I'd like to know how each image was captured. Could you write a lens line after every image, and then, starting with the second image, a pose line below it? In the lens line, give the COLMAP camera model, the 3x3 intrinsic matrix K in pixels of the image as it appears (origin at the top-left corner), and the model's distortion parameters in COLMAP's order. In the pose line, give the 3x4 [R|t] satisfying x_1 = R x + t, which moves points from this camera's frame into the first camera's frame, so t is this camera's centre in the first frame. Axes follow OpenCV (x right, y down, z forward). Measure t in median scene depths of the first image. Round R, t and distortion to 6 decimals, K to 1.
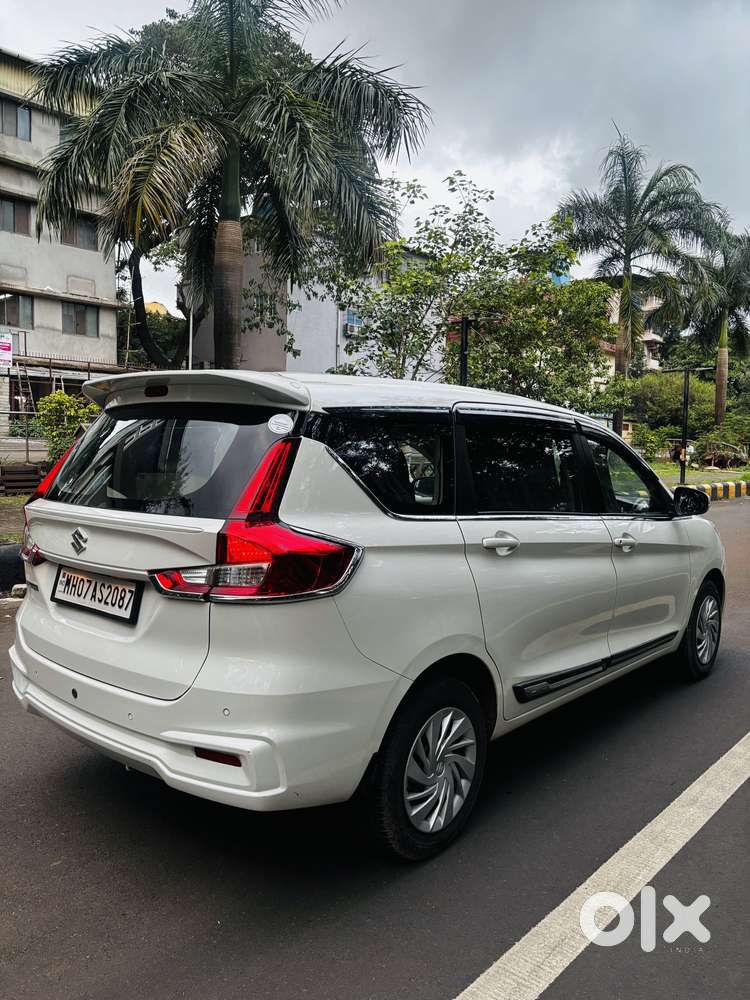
lens RADIAL K [[754.1, 0, 380.1], [0, 754.1, 474.6], [0, 0, 1]] dist [0.107298, -0.146686]
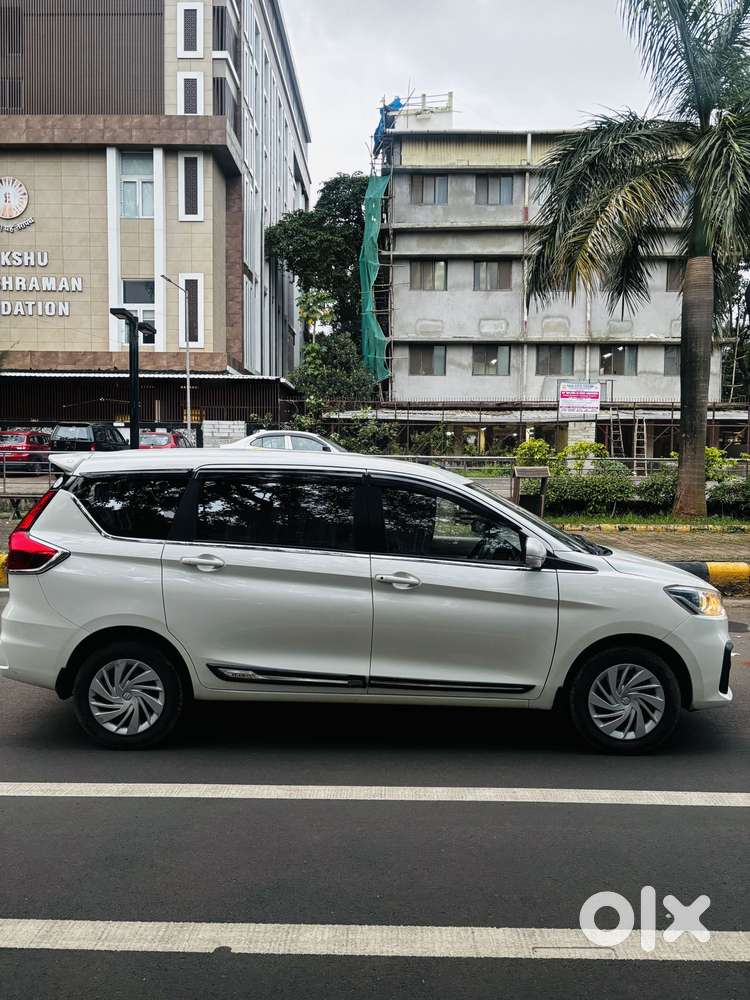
lens RADIAL K [[754.1, 0, 380.1], [0, 754.1, 474.6], [0, 0, 1]] dist [0.107298, -0.146686]
pose [[0.655129, -0.000636, -0.755517, 1.503737], [-0.034020, 0.998960, -0.030341, -0.045316], [0.754751, 0.045580, 0.654426, 0.300820]]
